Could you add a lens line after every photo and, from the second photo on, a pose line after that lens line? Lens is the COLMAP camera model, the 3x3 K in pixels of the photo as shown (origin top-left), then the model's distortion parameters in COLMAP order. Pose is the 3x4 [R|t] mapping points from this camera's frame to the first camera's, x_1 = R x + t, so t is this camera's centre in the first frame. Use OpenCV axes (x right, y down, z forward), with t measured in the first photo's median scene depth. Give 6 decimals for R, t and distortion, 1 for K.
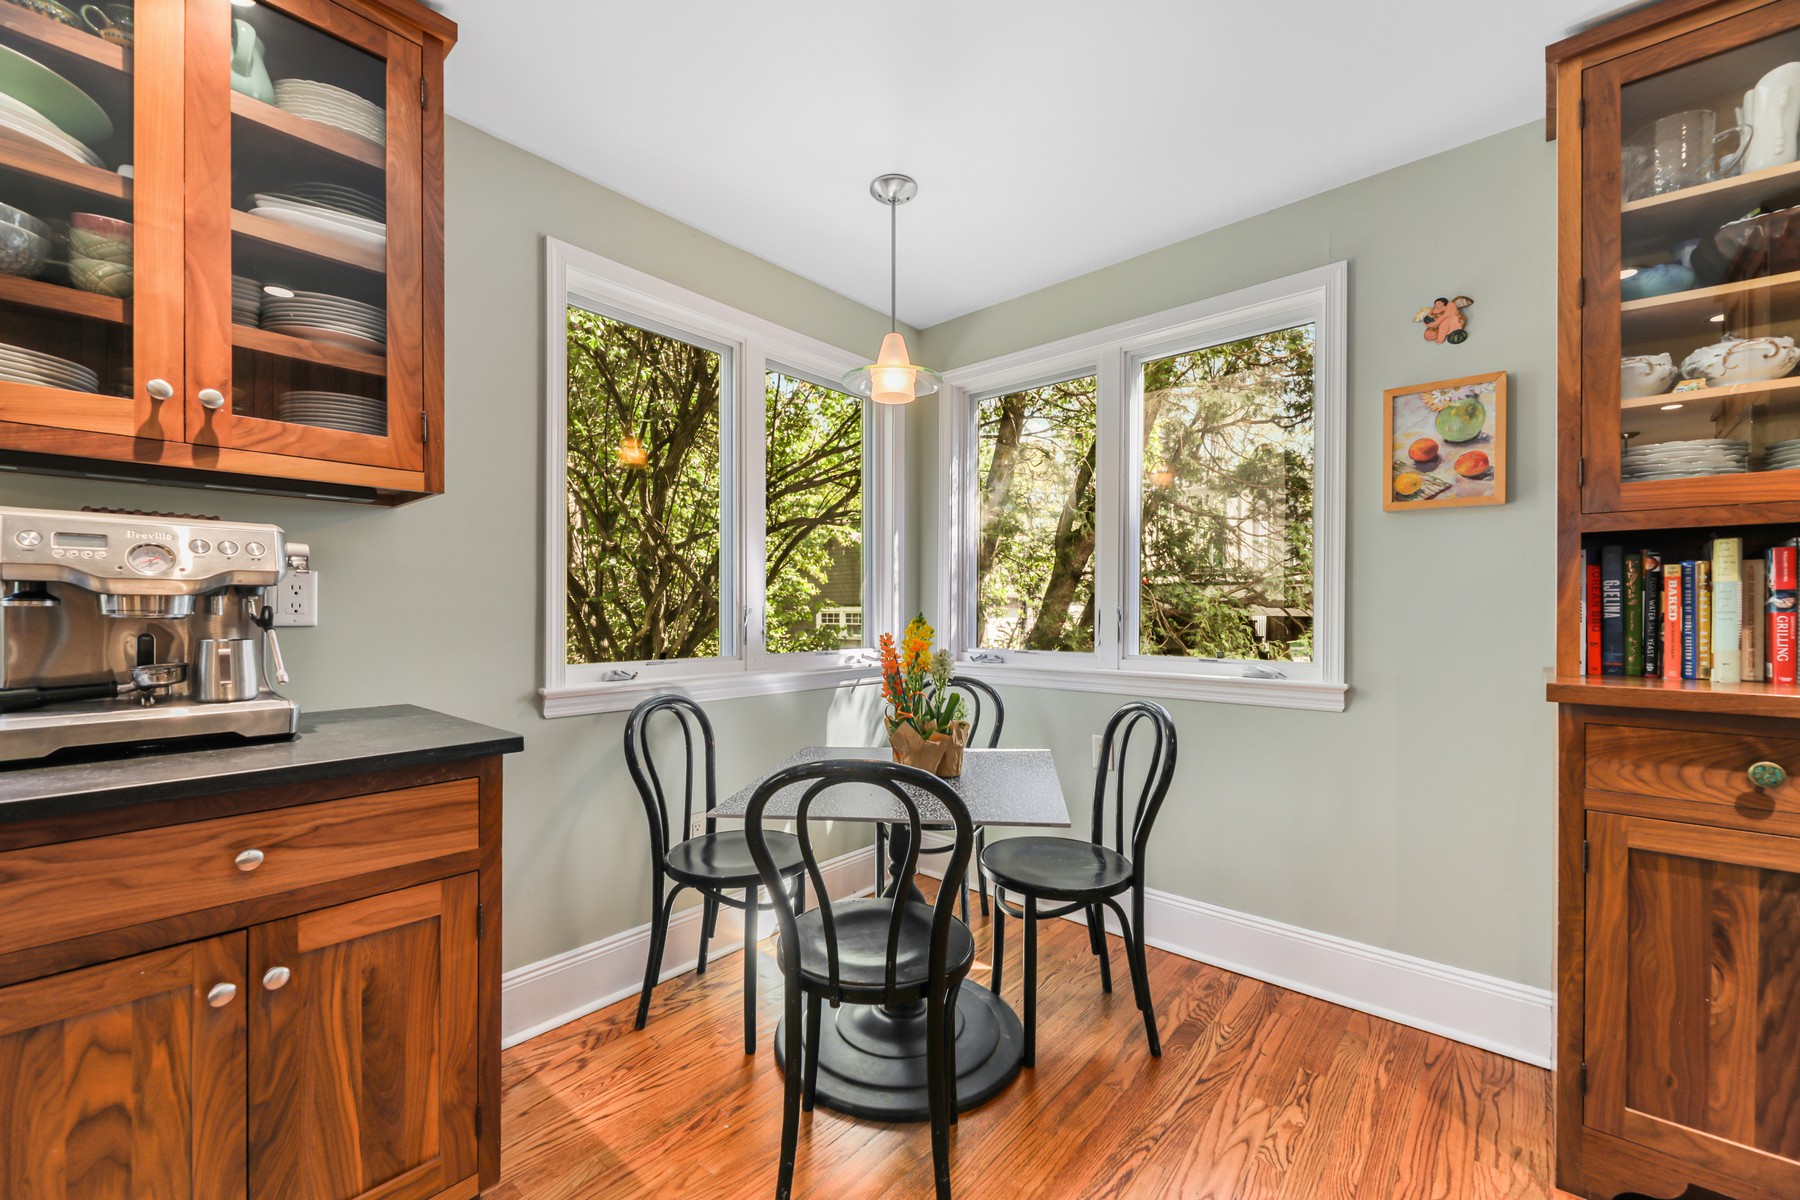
lens RADIAL K [[730.5, 0, 876.6], [0, 730.5, 607.3], [0, 0, 1]] dist [-0.001347, -0.002876]
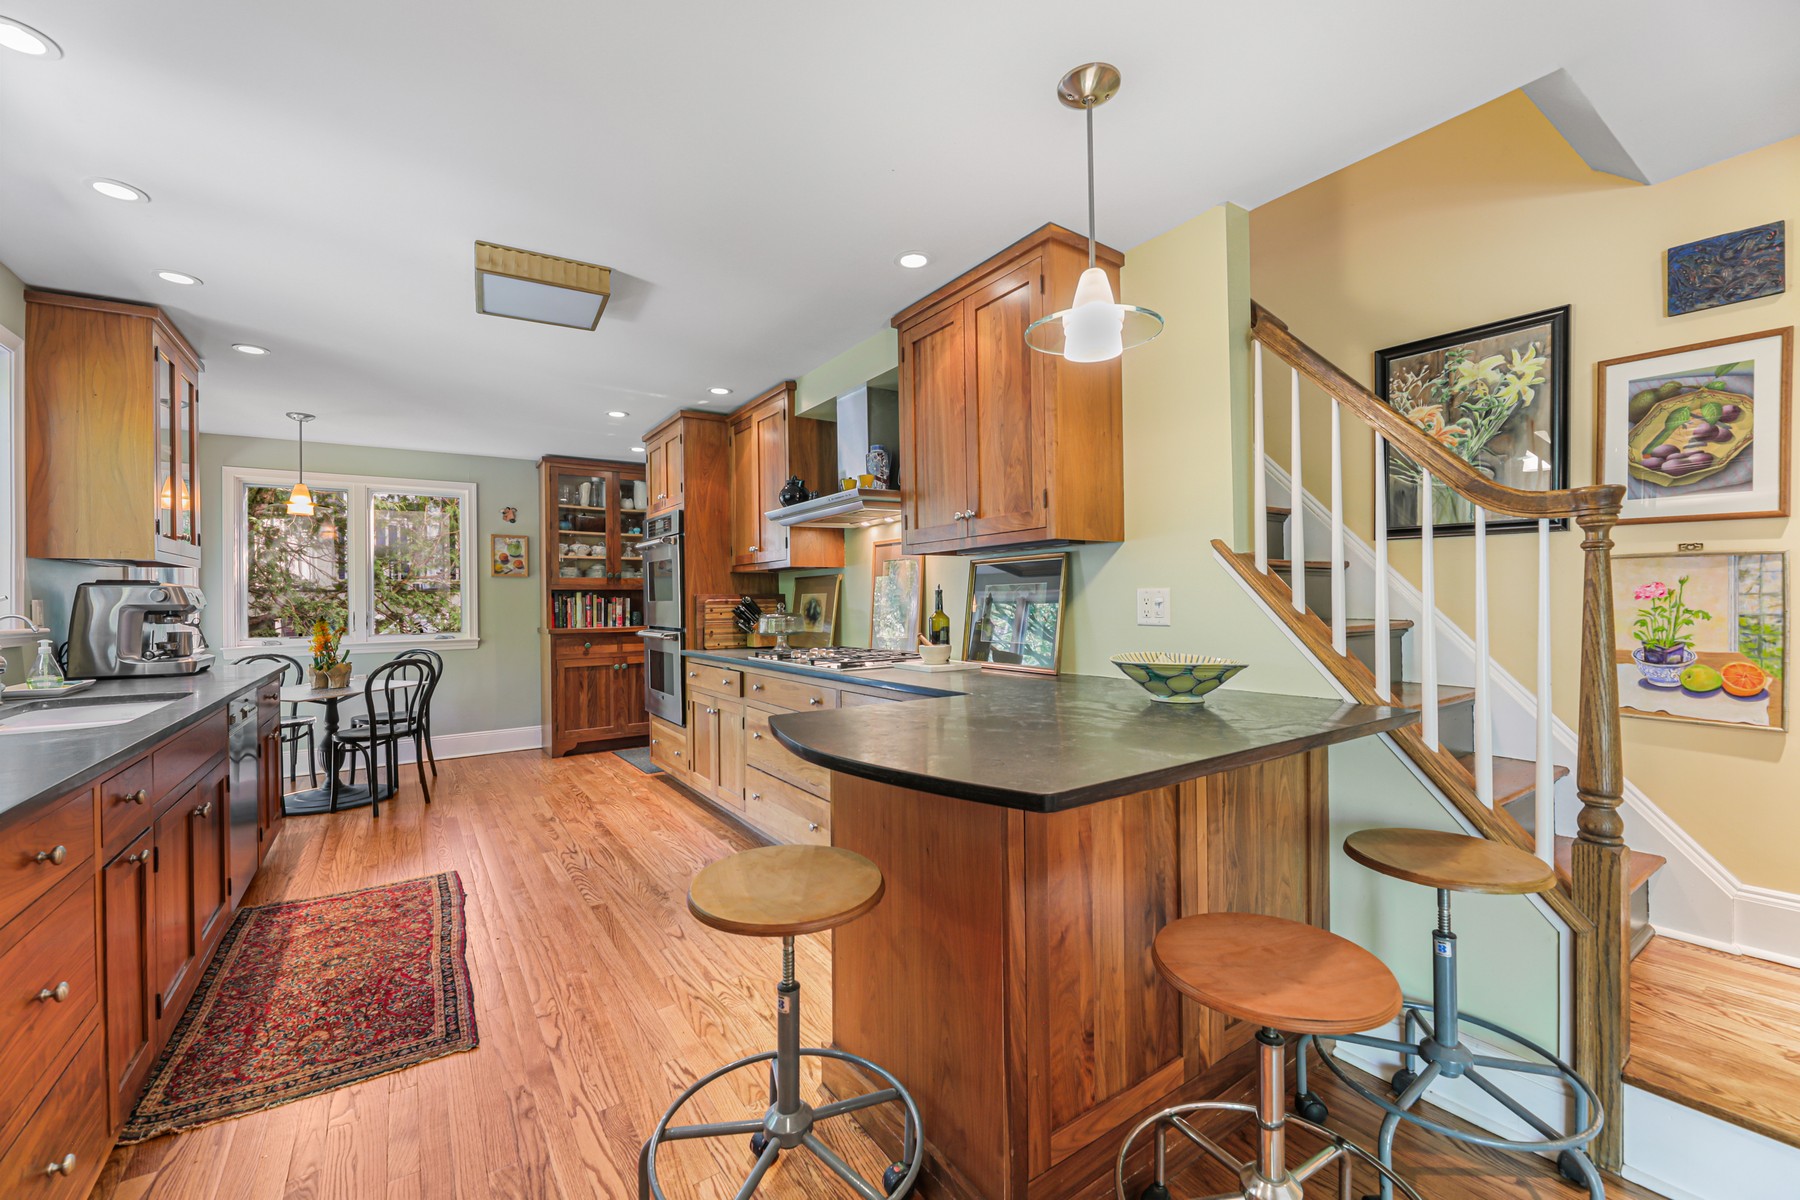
lens RADIAL K [[730.5, 0, 909.6], [0, 730.5, 601.9], [0, 0, 1]] dist [-0.001347, -0.002876]
pose [[0.220225, -0.006532, 0.975427, -2.513981], [0.010578, 0.999935, 0.004308, -0.037716], [-0.975392, 0.009369, 0.220279, -1.784292]]
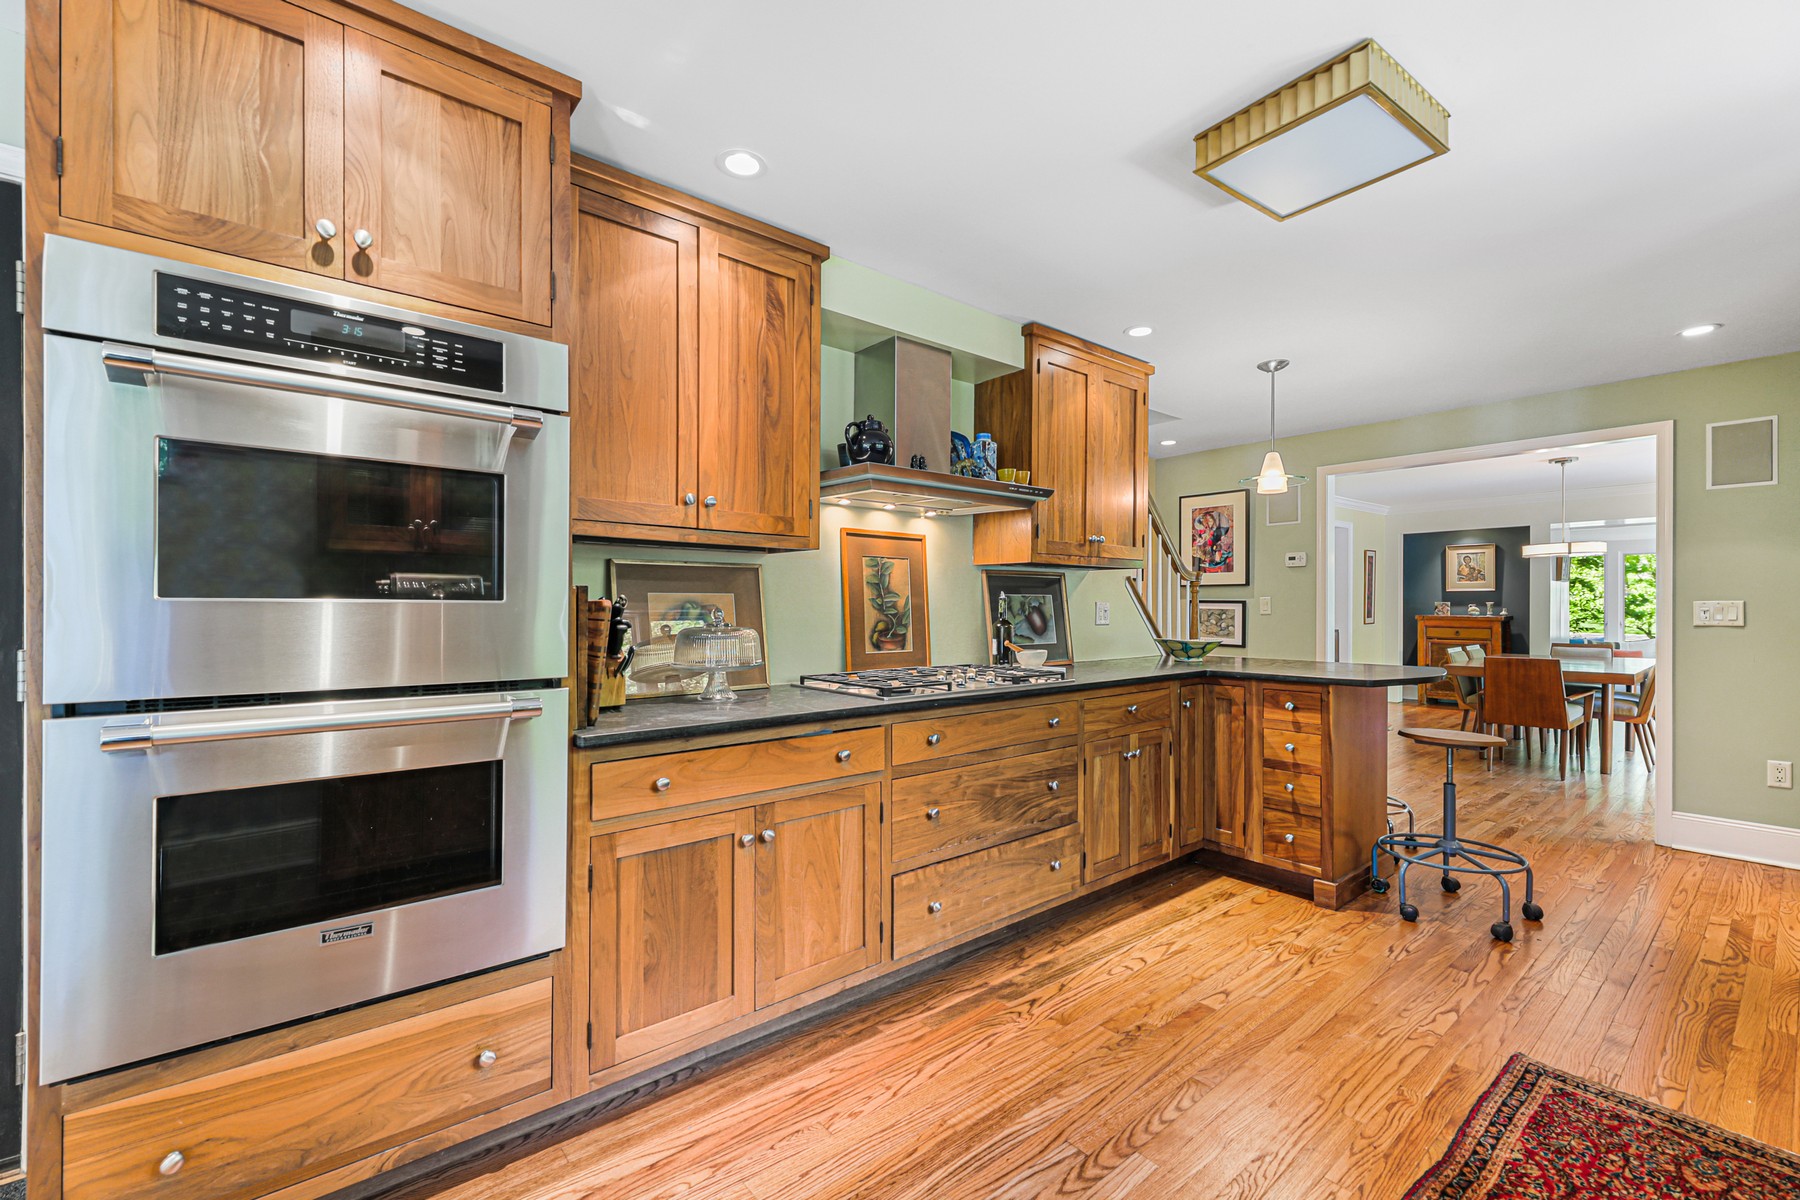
lens RADIAL K [[730.5, 0, 908.4], [0, 730.5, 602.5], [0, 0, 1]] dist [-0.001347, -0.002876]
pose [[-0.989042, -0.005222, 0.147539, -0.343699], [-0.005874, 0.999975, -0.003981, -0.035895], [-0.147515, -0.004804, -0.989048, 0.947548]]
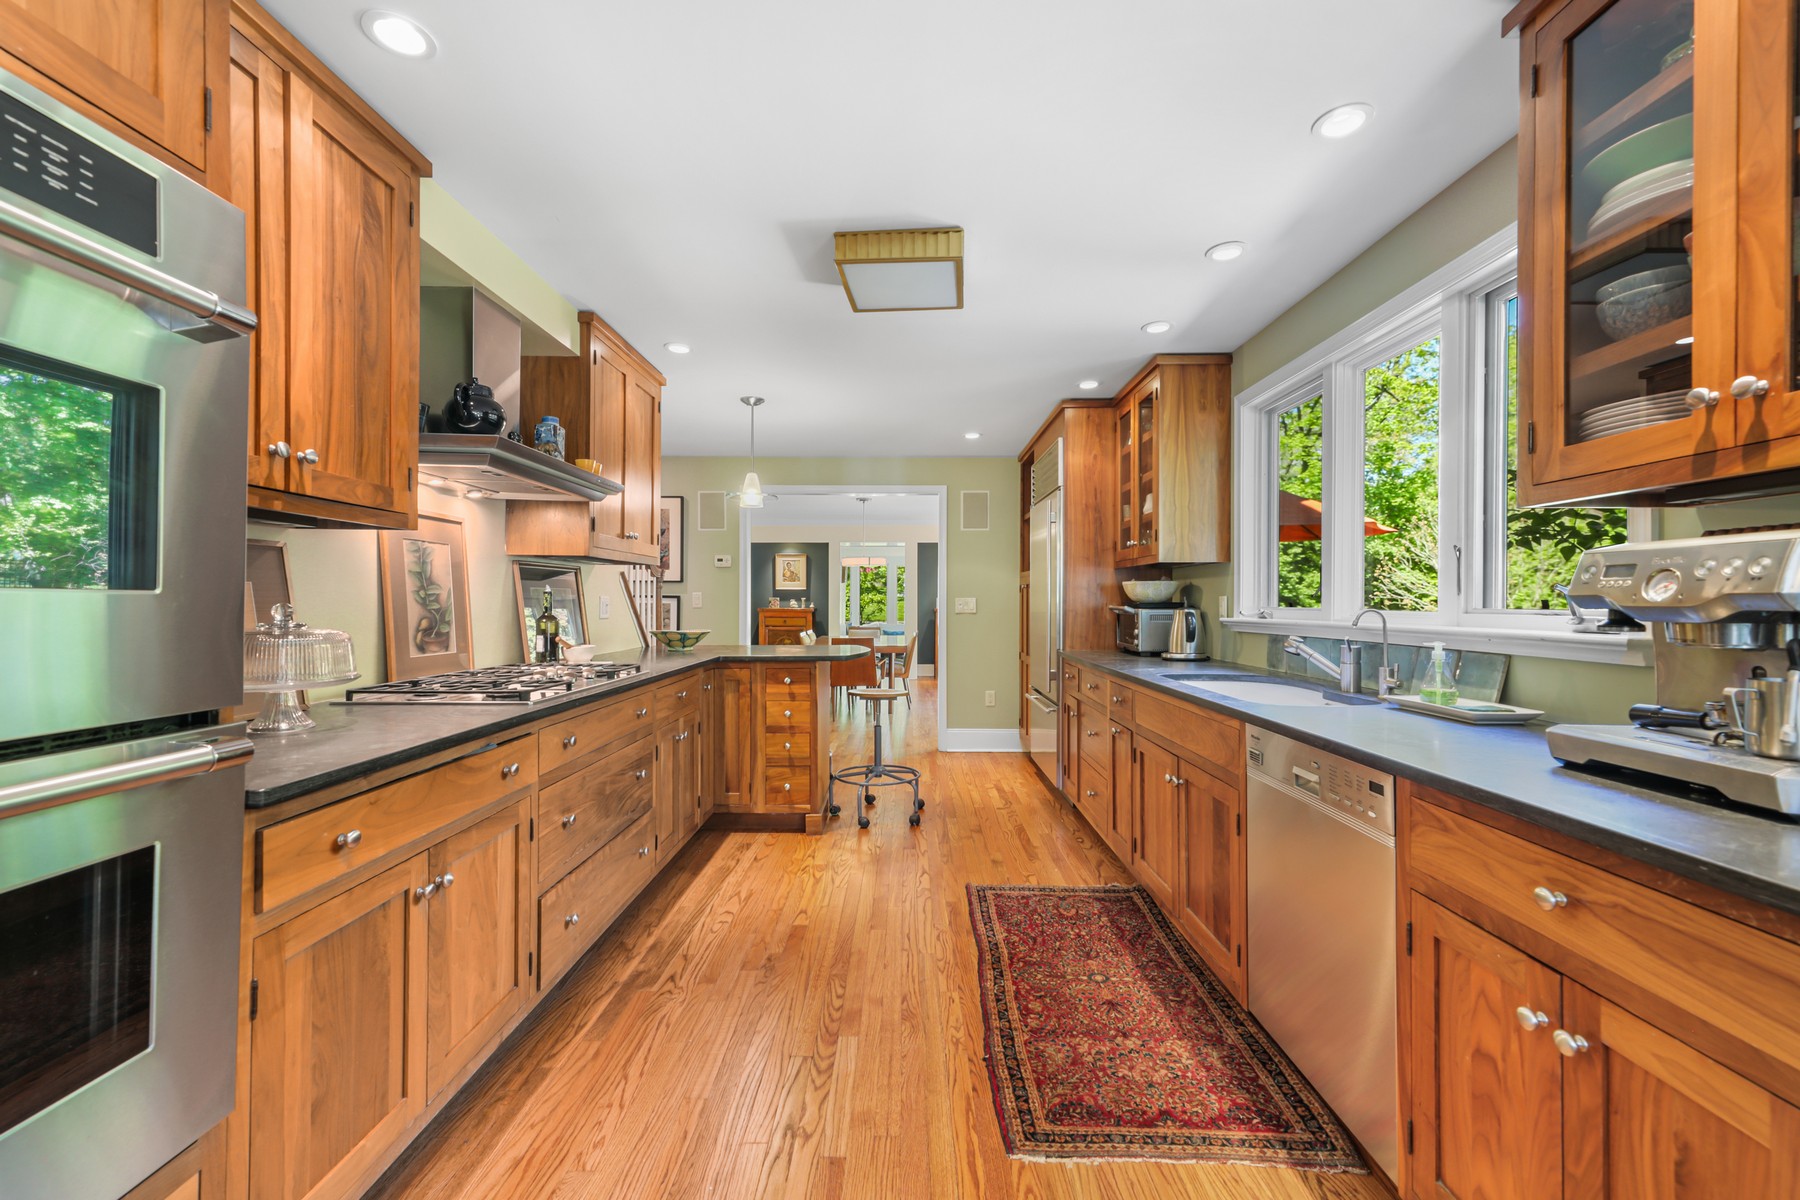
lens RADIAL K [[726.9, 0, 878.8], [0, 726.9, 592.1], [0, 0, 1]] dist [0.009754, -0.002065]
pose [[-0.765554, -0.014806, -0.643201, 0.348881], [-0.005916, 0.999855, -0.015974, -0.030653], [0.643345, -0.008424, -0.765530, 0.915113]]
